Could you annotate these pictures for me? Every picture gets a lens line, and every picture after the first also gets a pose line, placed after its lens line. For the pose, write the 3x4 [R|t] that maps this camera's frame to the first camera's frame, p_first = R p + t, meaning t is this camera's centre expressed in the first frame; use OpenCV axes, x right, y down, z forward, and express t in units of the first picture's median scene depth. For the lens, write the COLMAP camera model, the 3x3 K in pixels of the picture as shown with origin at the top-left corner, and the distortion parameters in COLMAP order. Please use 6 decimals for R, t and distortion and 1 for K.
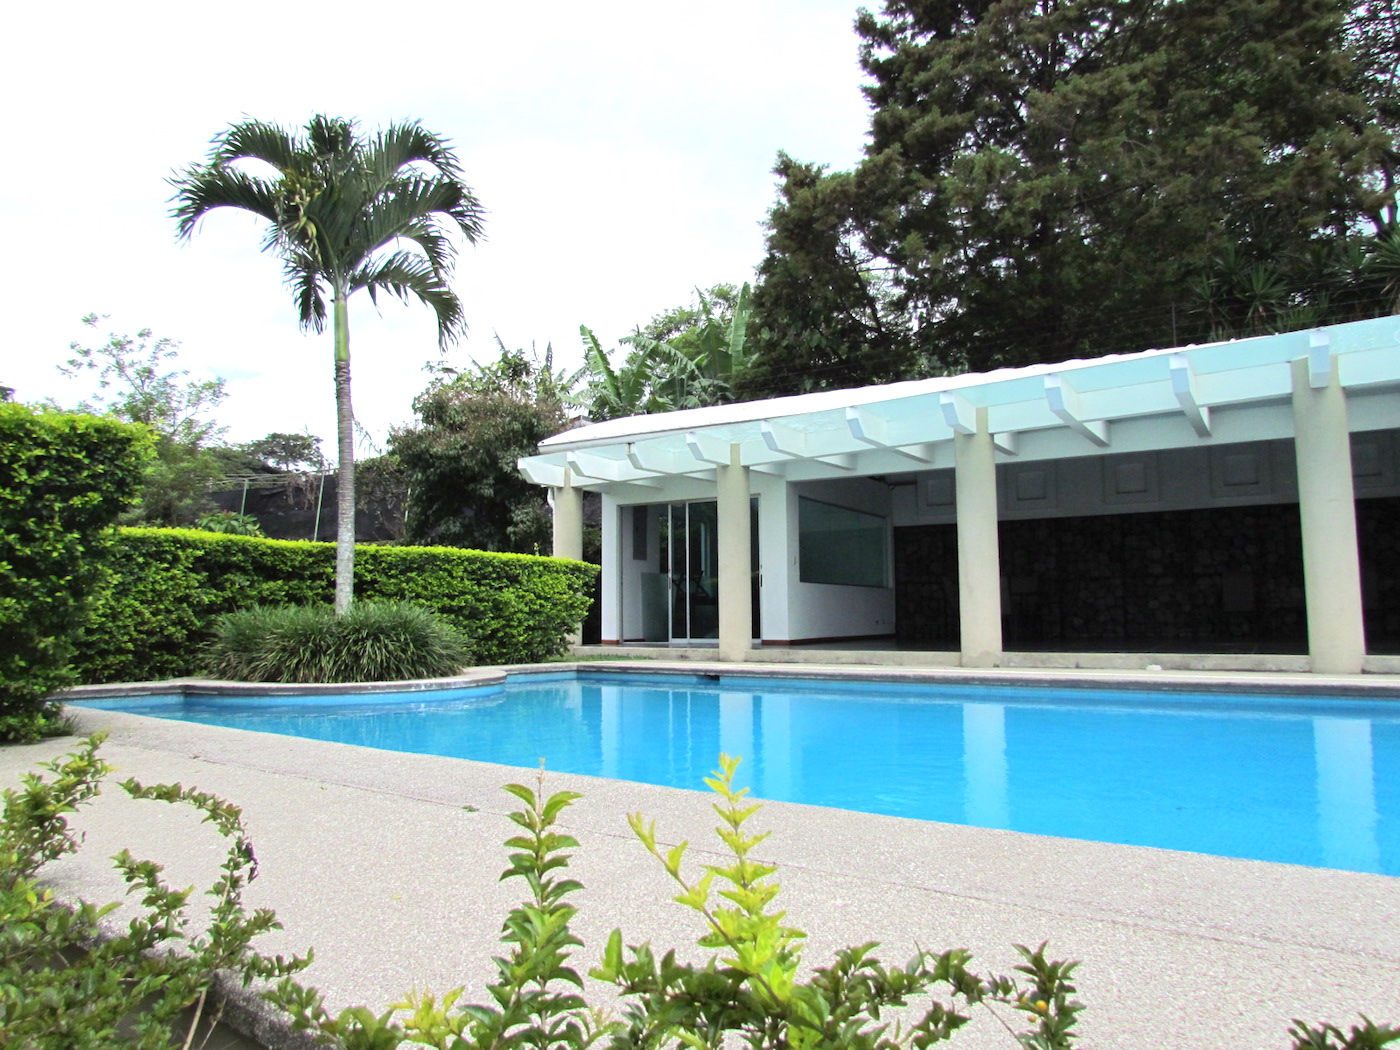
lens RADIAL K [[994.7, 0, 700.0], [0, 994.7, 525.0], [0, 0, 1]] dist [-0.020128, 0.001025]
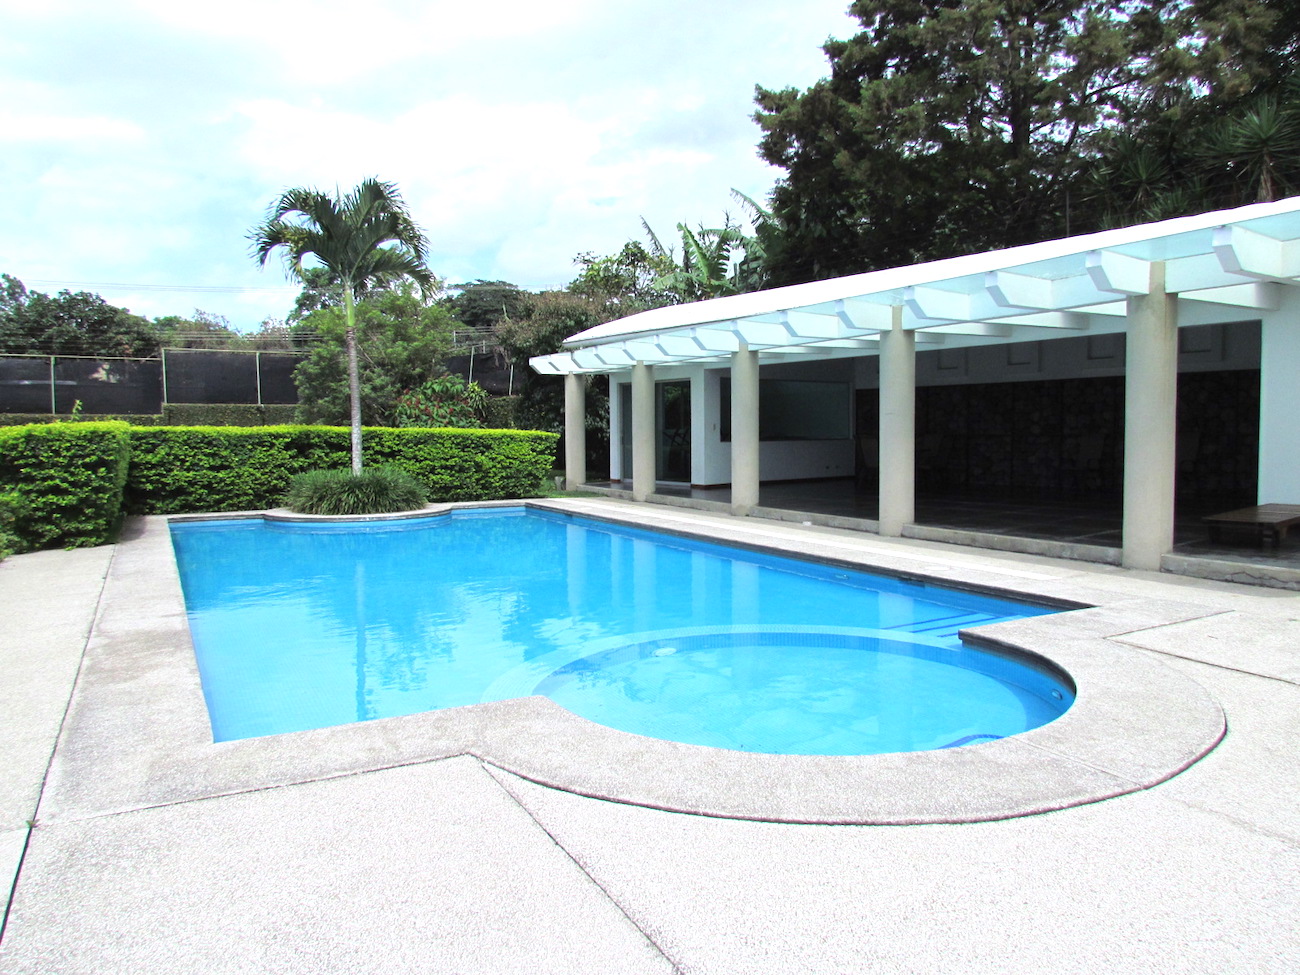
lens RADIAL K [[923.7, 0, 650.0], [0, 923.7, 487.5], [0, 0, 1]] dist [-0.020128, 0.001025]
pose [[0.927616, 0.023189, -0.372815, 0.631107], [0.036297, 0.987752, 0.151750, -0.100078], [0.371768, -0.154298, 0.915413, -0.265683]]
